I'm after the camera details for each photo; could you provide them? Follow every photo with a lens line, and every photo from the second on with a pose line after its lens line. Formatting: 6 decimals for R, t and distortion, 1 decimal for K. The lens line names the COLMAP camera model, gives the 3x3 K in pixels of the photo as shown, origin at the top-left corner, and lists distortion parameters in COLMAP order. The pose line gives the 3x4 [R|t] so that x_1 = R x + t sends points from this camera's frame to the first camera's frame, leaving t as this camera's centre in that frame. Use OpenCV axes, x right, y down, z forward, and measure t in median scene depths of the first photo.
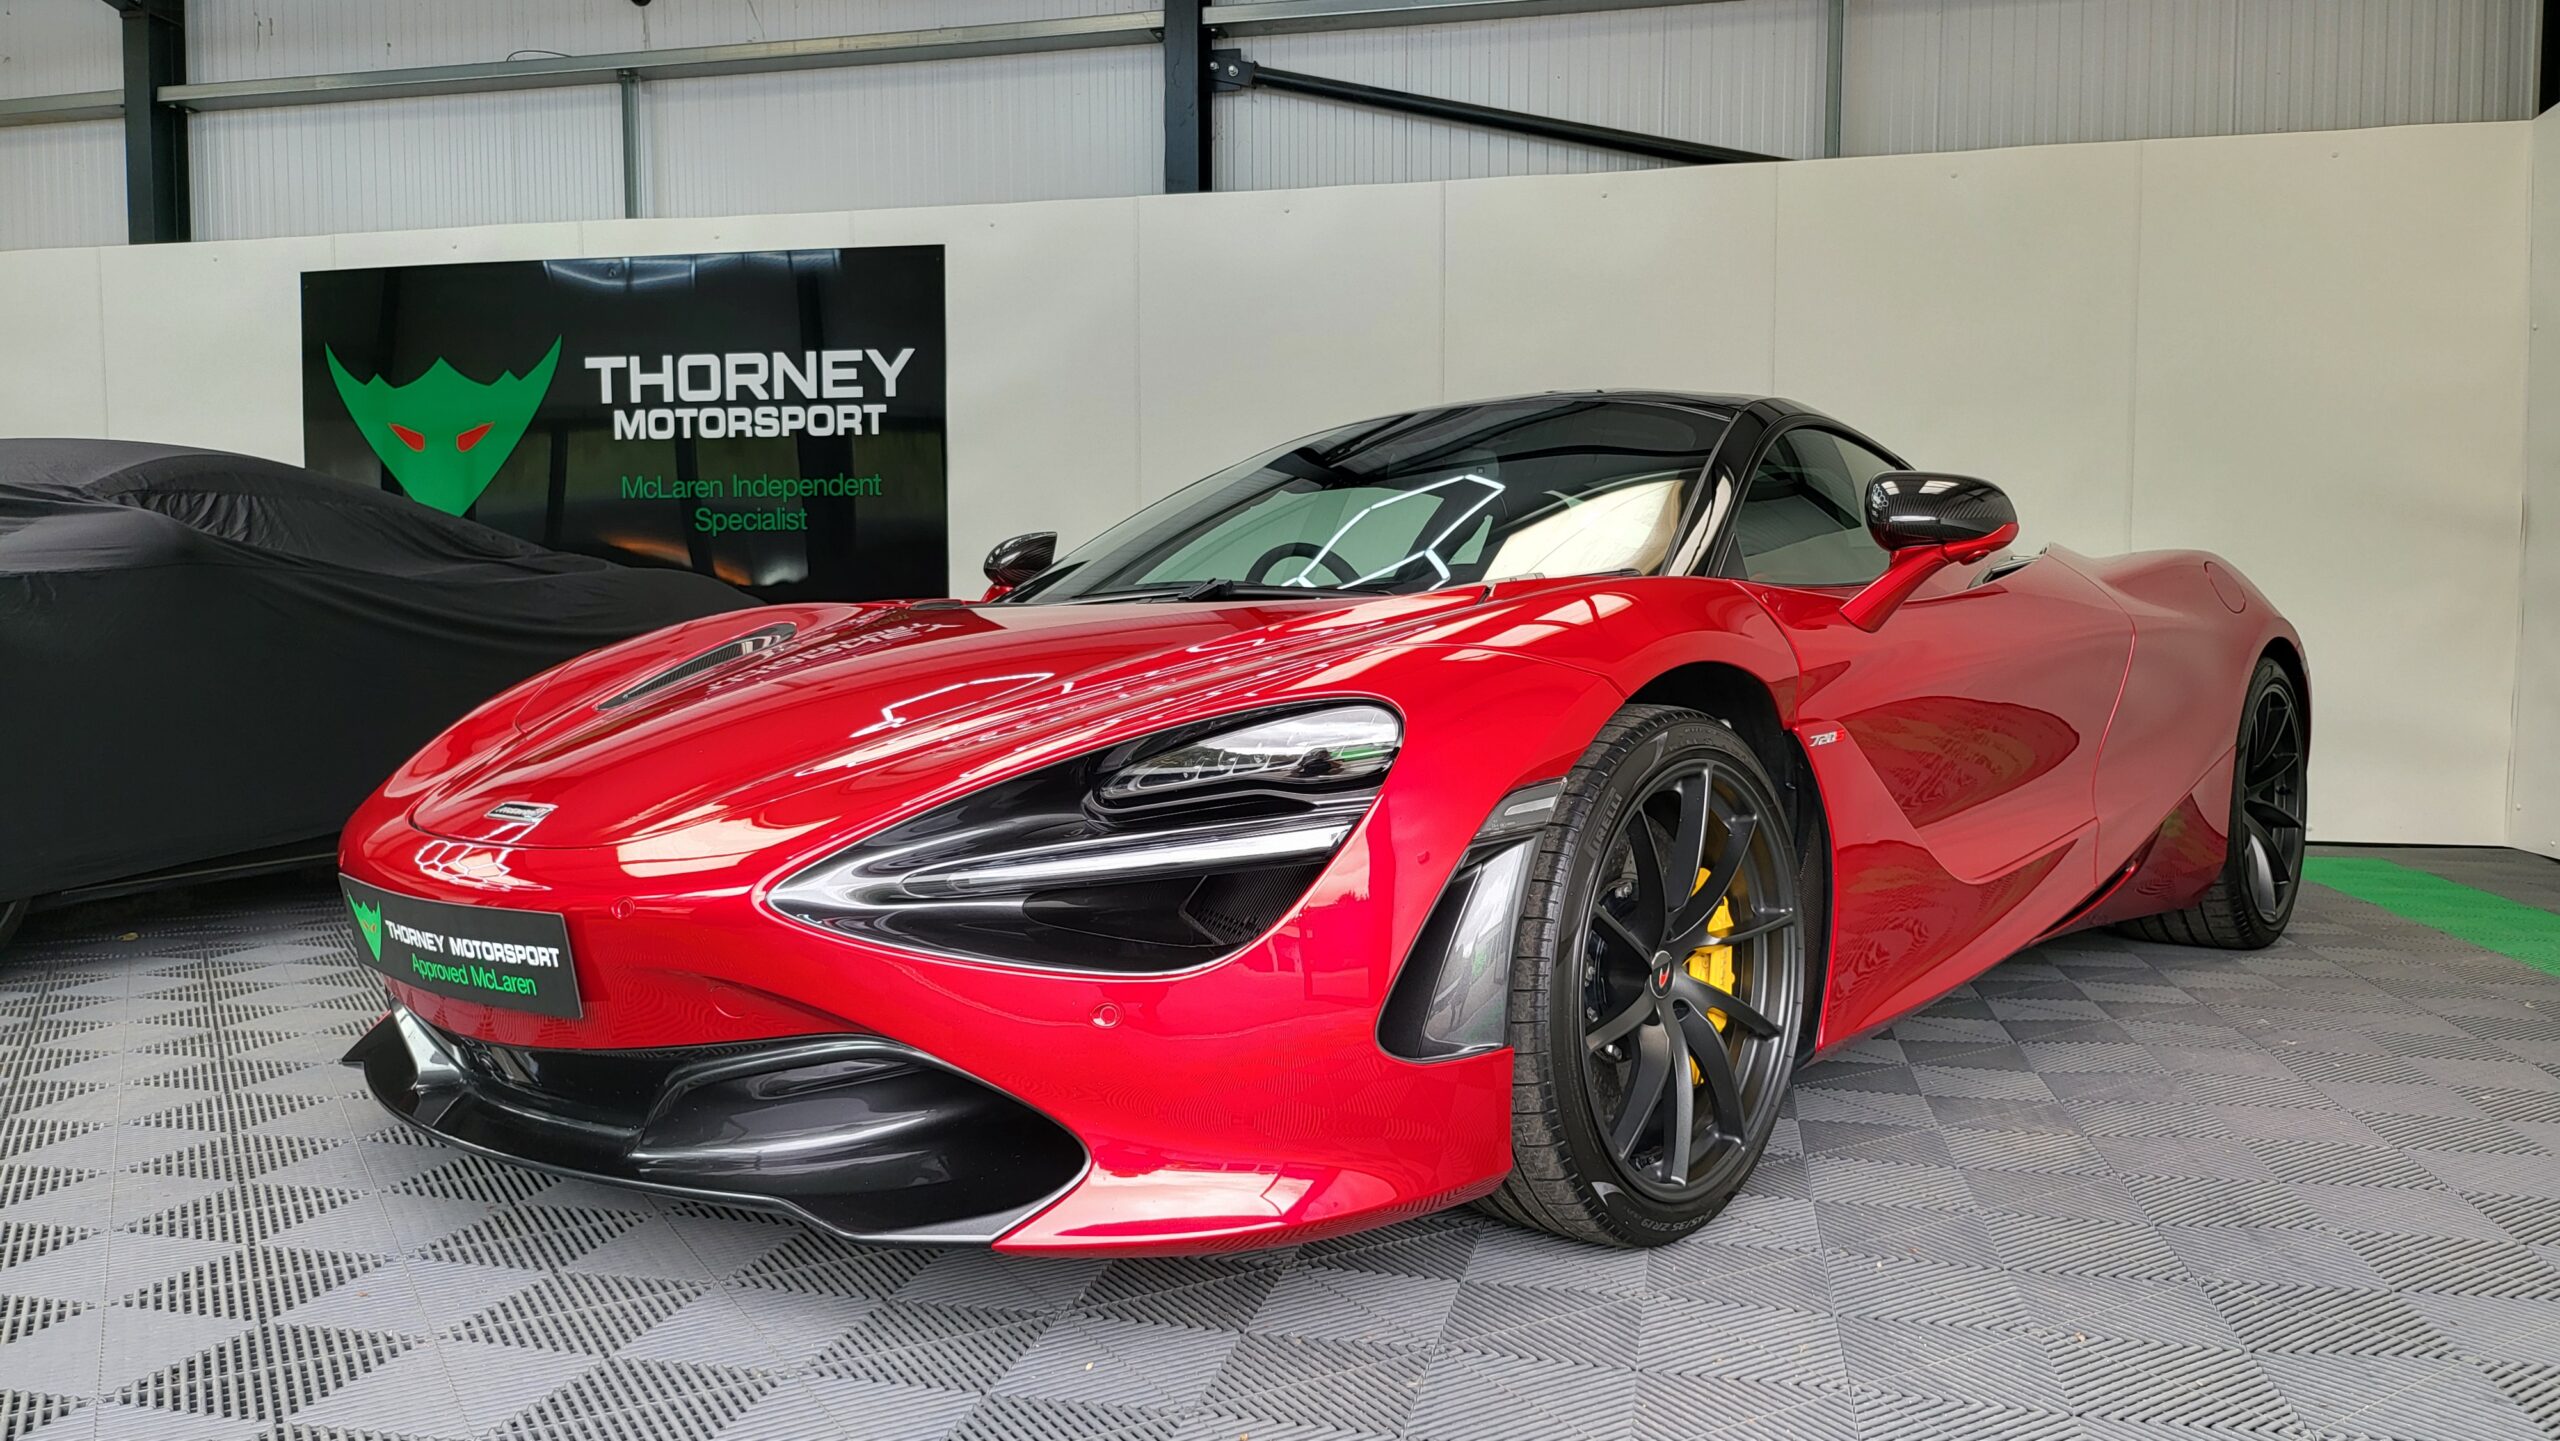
lens RADIAL K [[1799.1, 0, 1280.0], [0, 1799.1, 720.5], [0, 0, 1]] dist [0.047099, -0.028750]
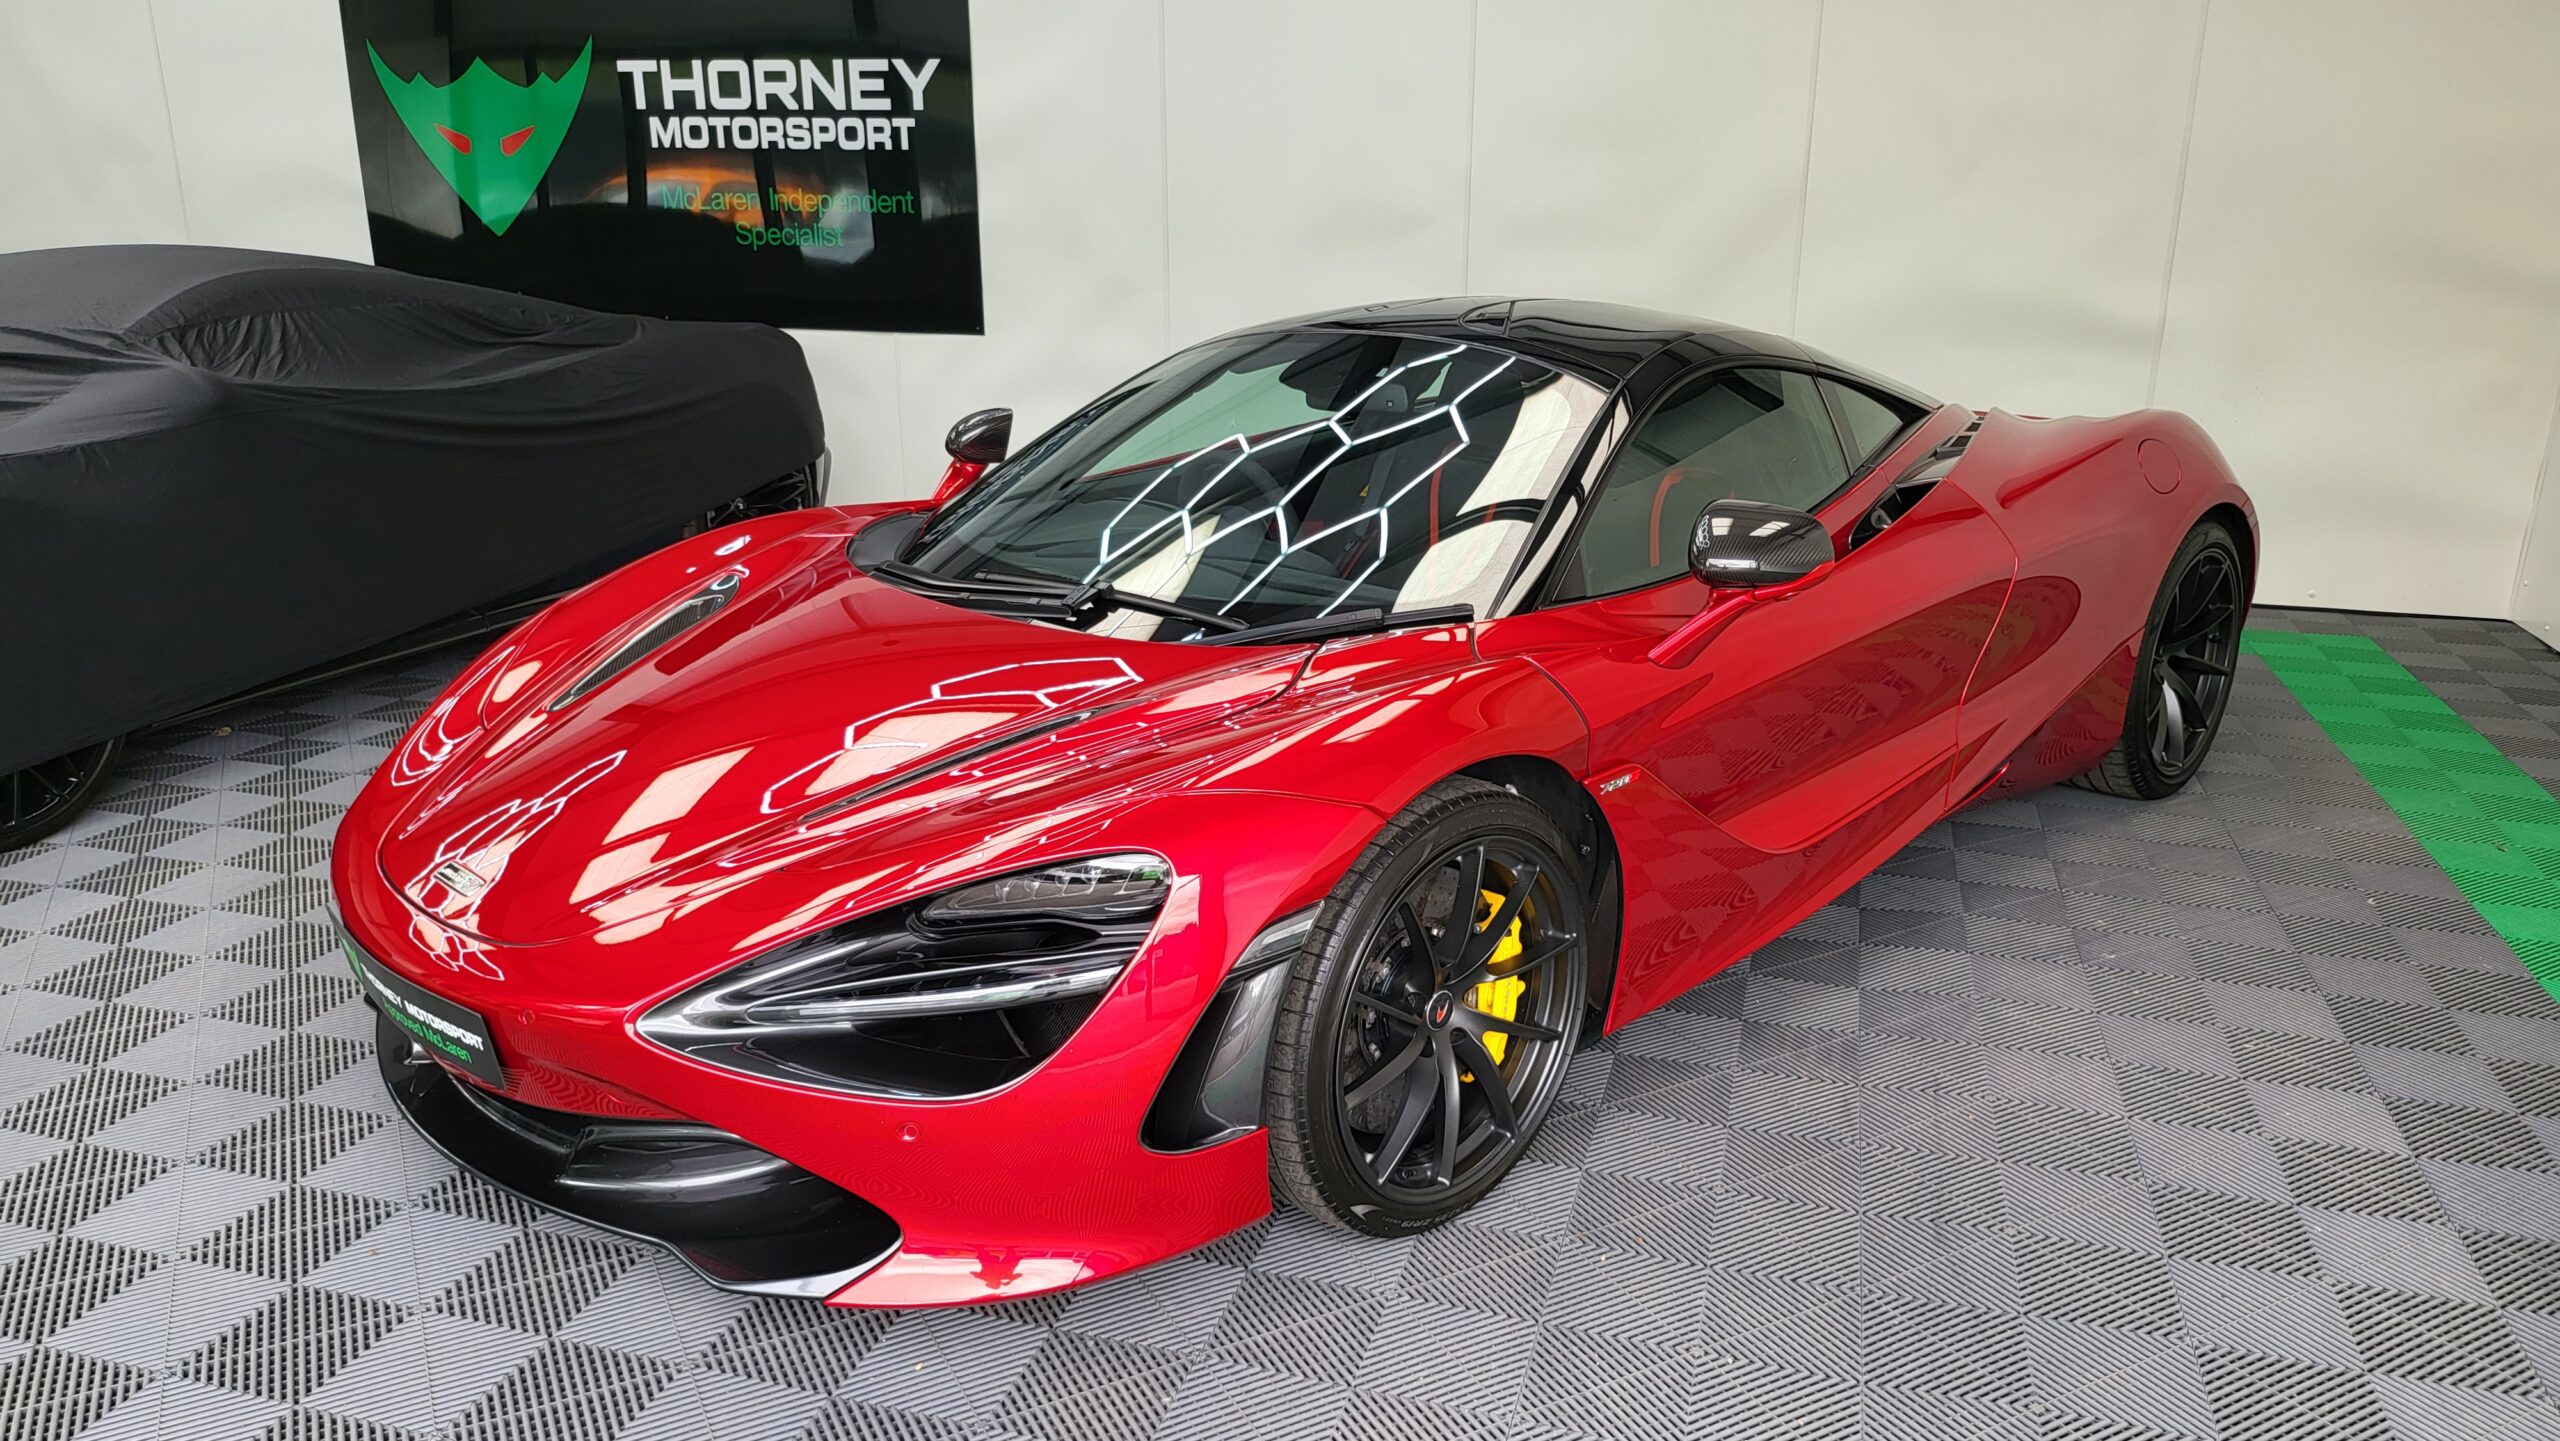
lens RADIAL K [[1799.1, 0, 1280.0], [0, 1799.1, 720.5], [0, 0, 1]] dist [0.047099, -0.028750]
pose [[0.997743, 0.021225, -0.063711, 0.051205], [-0.005541, 0.971520, 0.236893, -0.090152], [0.066924, -0.236005, 0.969445, -0.024575]]
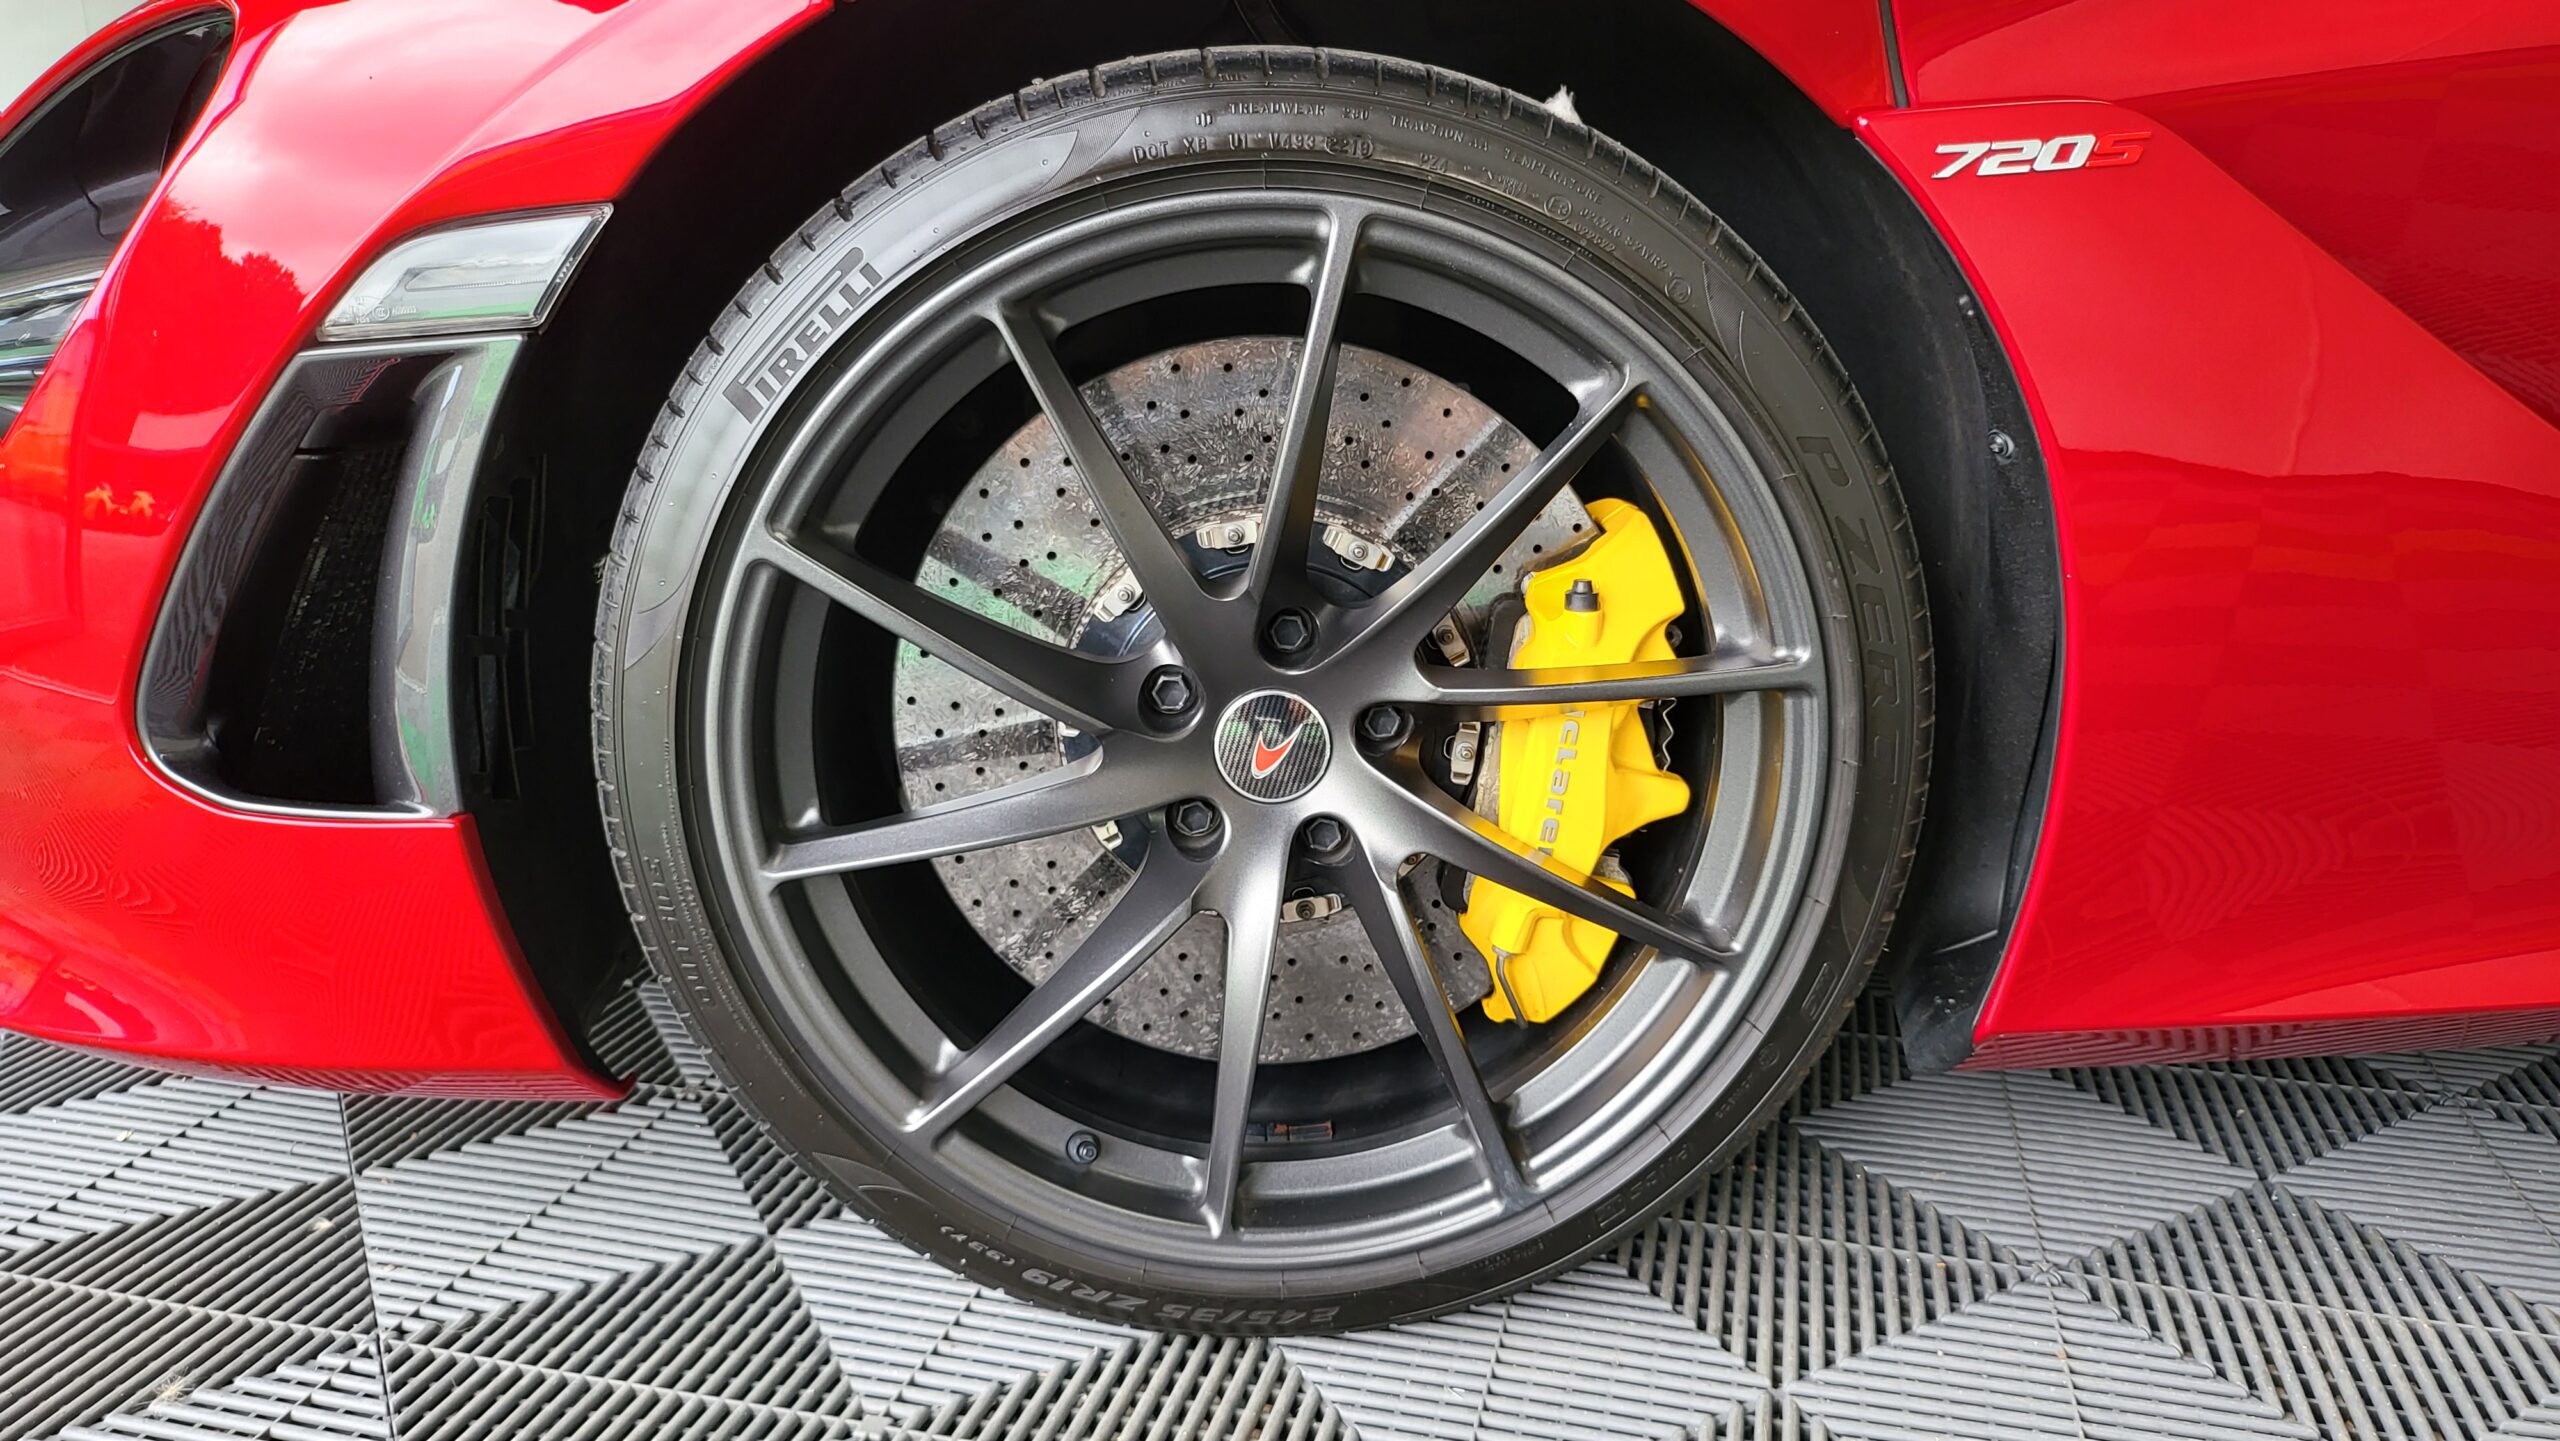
lens RADIAL K [[1820.5, 0, 1274.5], [0, 1820.5, 825.9], [0, 0, 1]] dist [0.004306, 0.001044]
pose [[0.678795, 0.228214, -0.697965, 0.149824], [-0.025129, 0.957144, 0.288519, 0.010970], [0.733897, -0.178306, 0.655440, 0.213533]]
